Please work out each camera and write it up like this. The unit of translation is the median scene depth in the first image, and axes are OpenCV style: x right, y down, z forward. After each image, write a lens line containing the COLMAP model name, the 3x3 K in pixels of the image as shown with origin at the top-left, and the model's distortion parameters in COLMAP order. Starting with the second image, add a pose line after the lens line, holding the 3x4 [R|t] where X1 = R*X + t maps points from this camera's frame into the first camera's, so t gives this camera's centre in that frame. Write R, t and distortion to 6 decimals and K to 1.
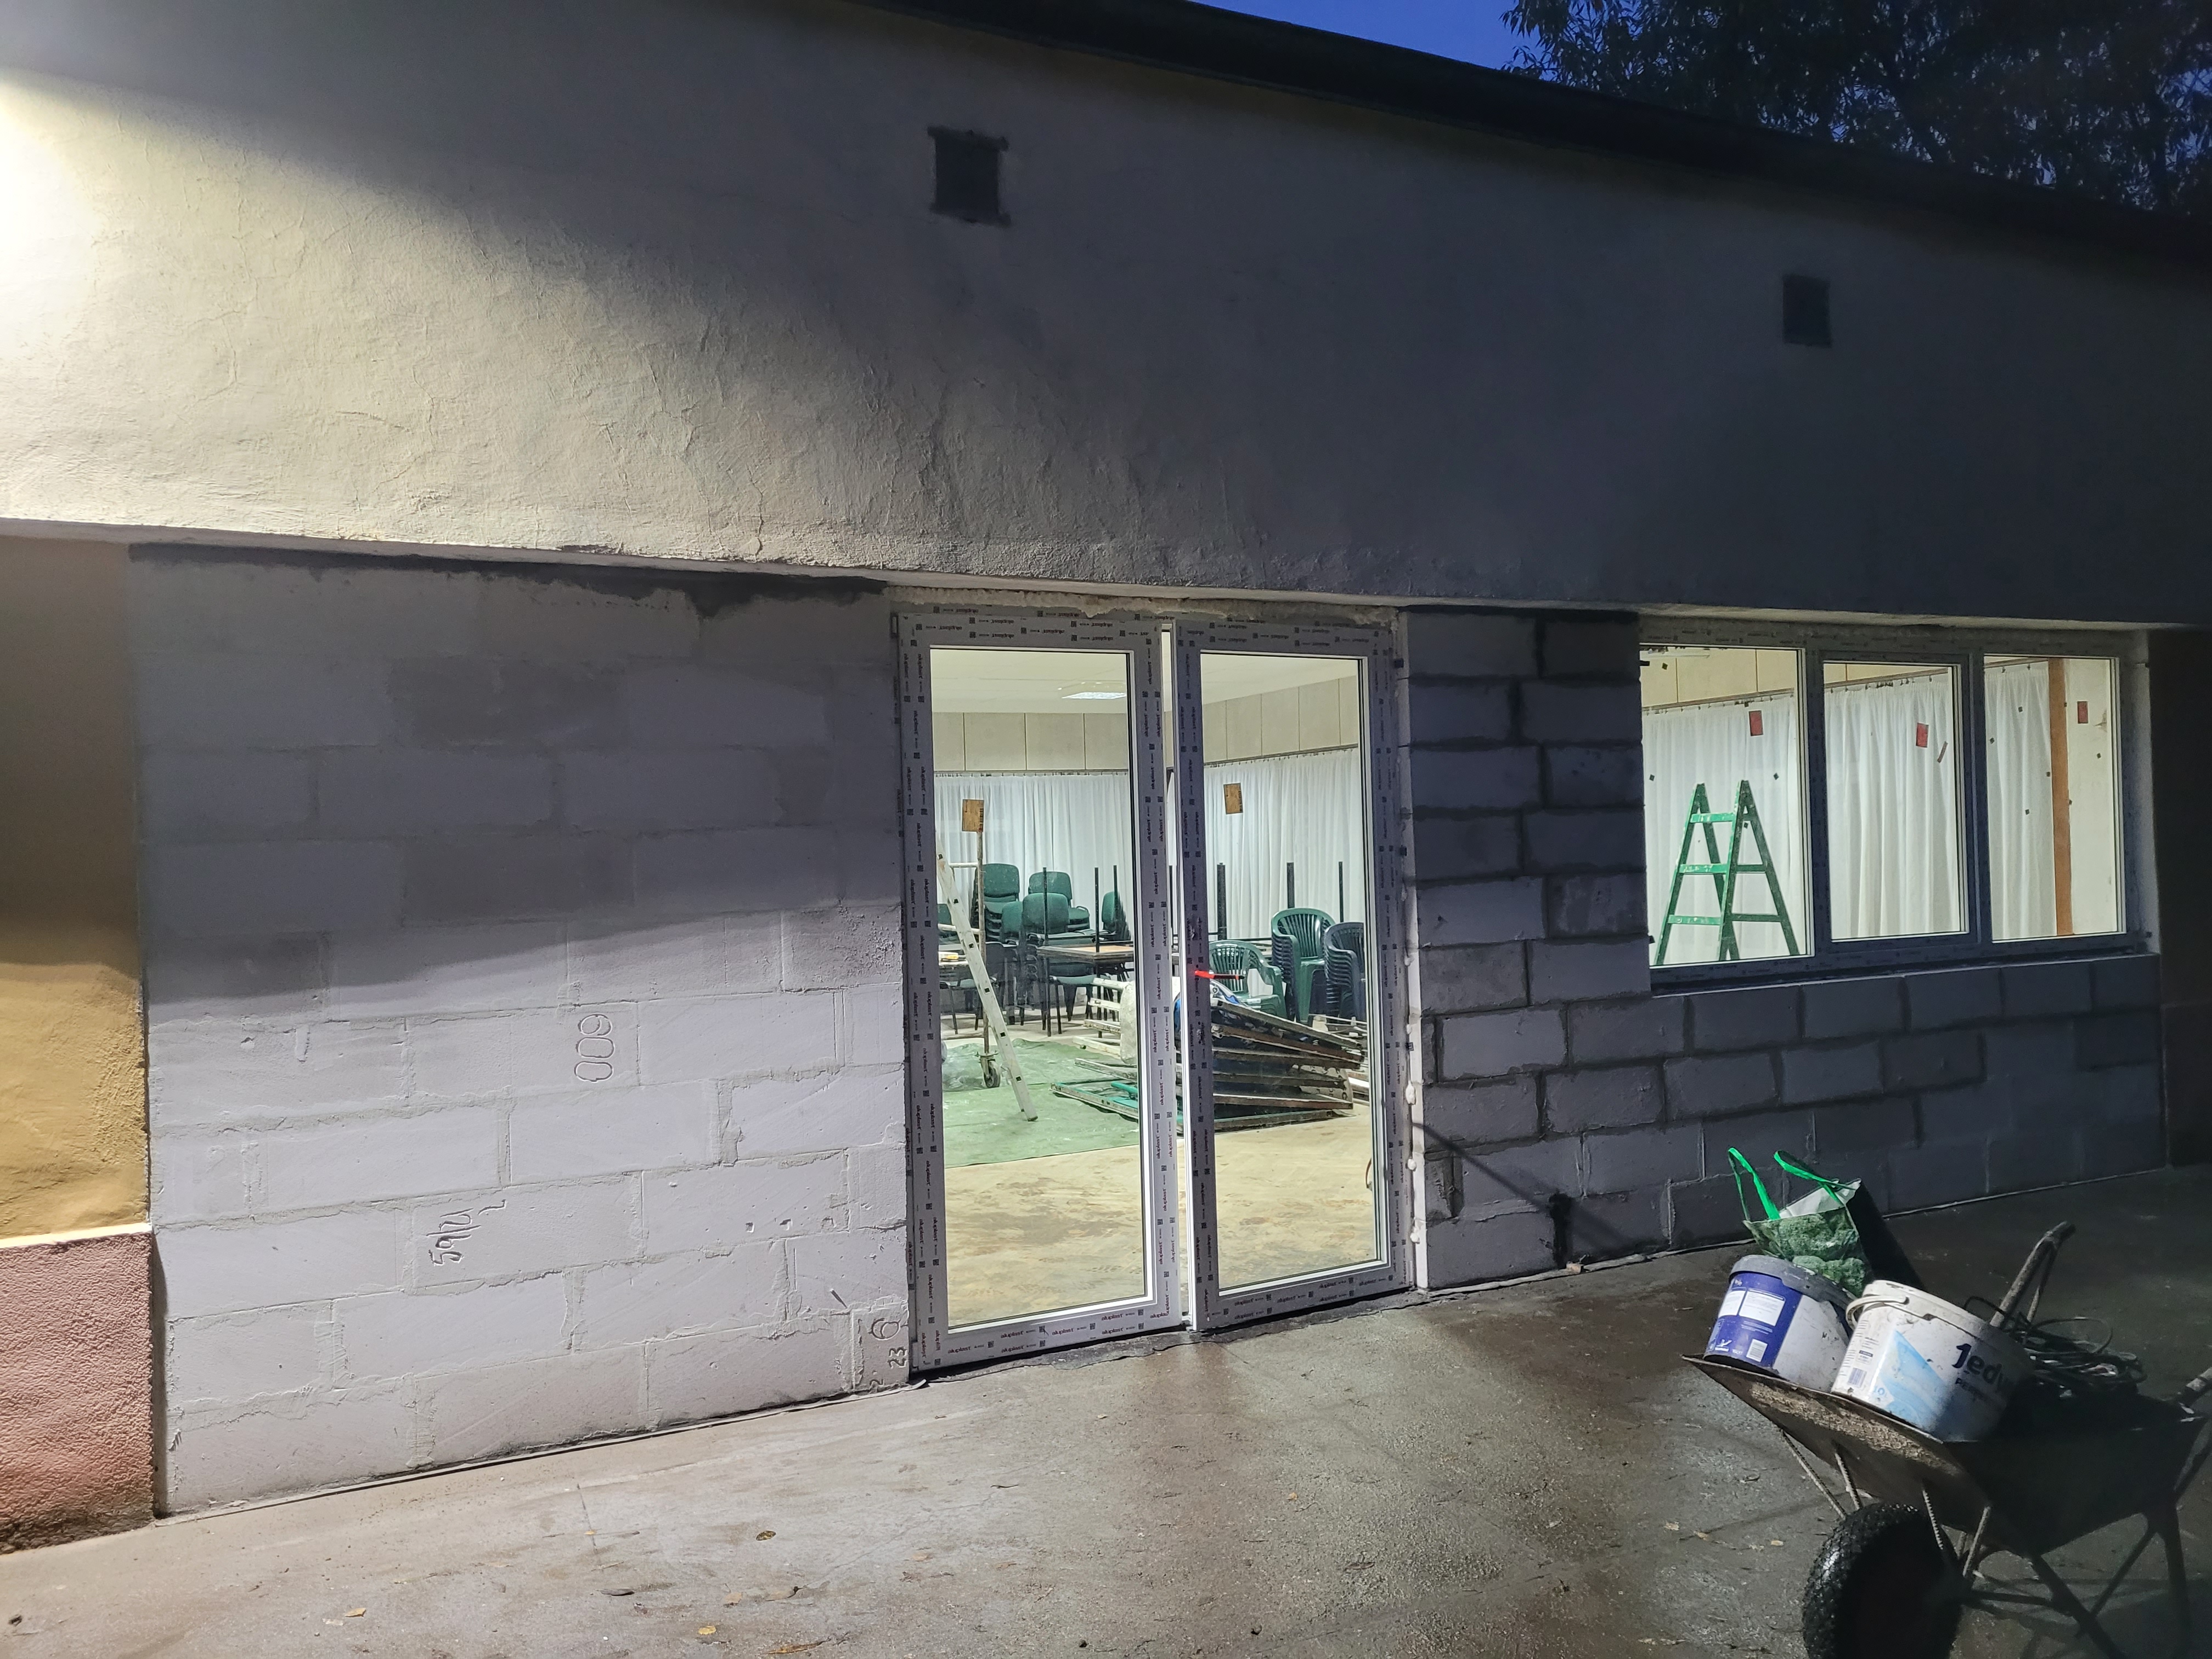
lens RADIAL K [[1672.5, 0, 1152.0], [0, 1672.5, 848.9], [0, 0, 1]] dist [0.058629, -0.048069]
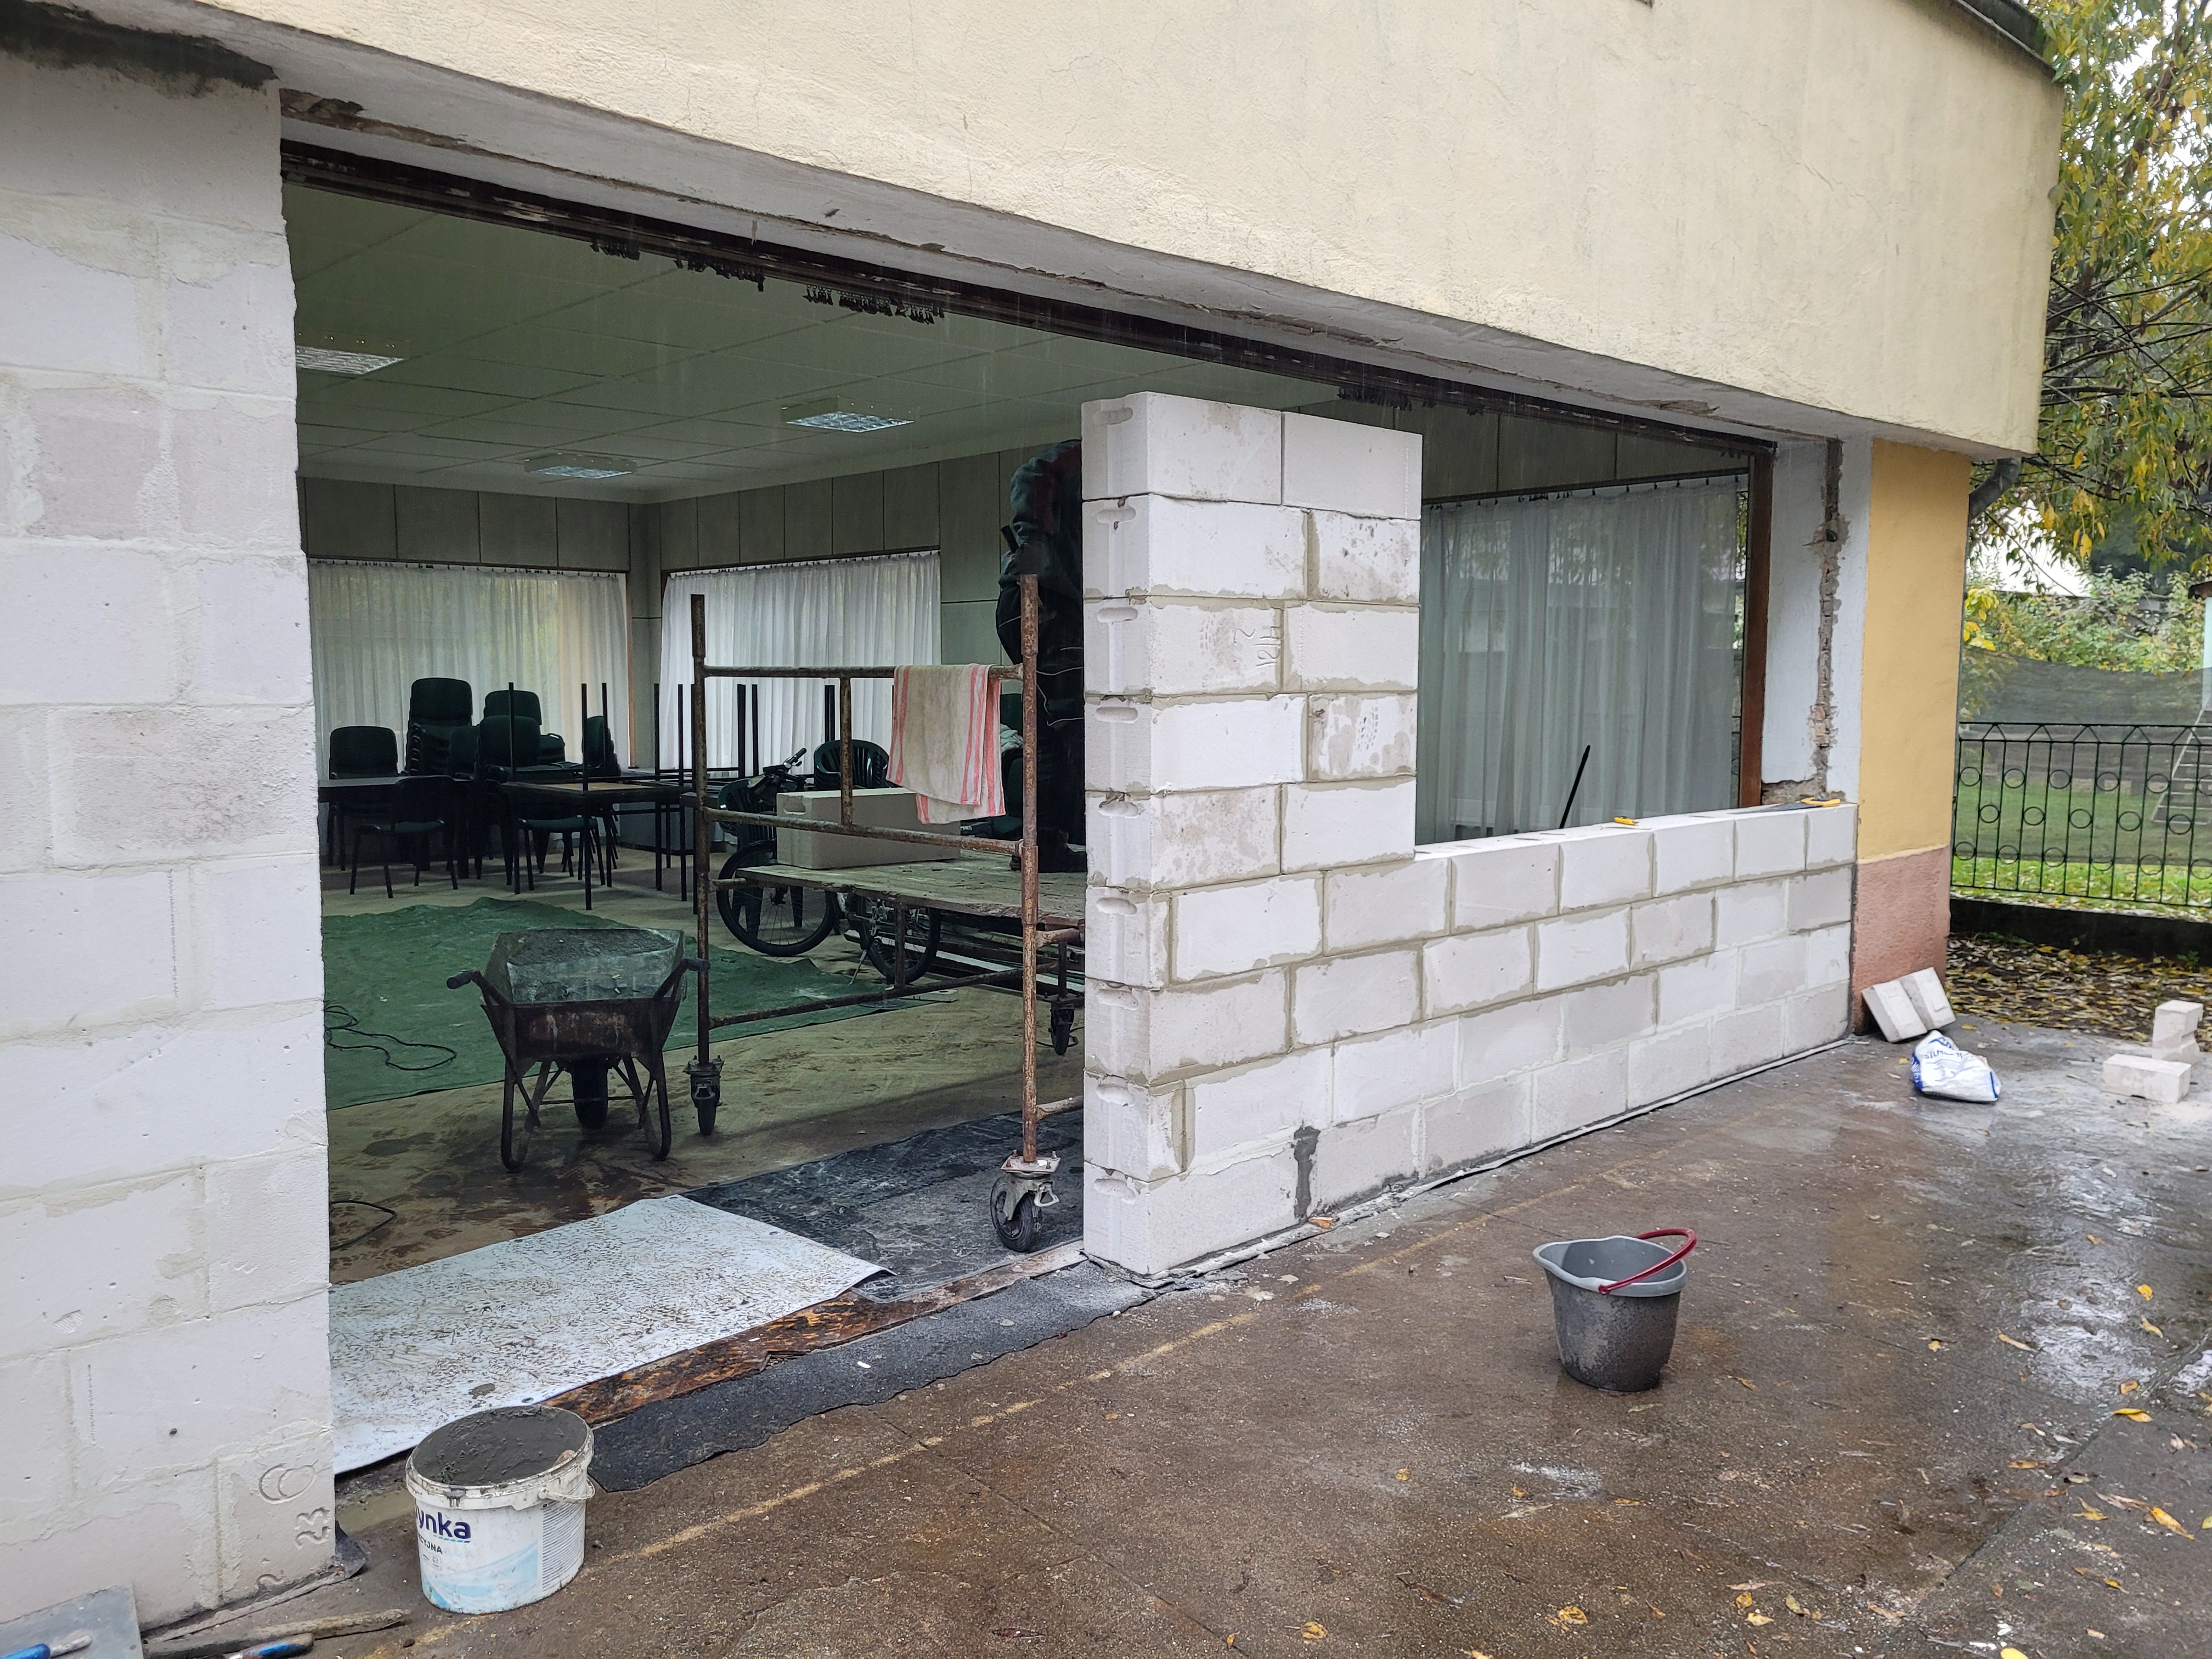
lens RADIAL K [[1661.7, 0, 1135.8], [0, 1661.7, 843.3], [0, 0, 1]] dist [0.063292, -0.049702]
pose [[0.952841, 0.000940, 0.303469, -0.056175], [-0.029114, 0.995666, 0.088326, 0.019861], [-0.302071, -0.092996, 0.948739, 0.361415]]
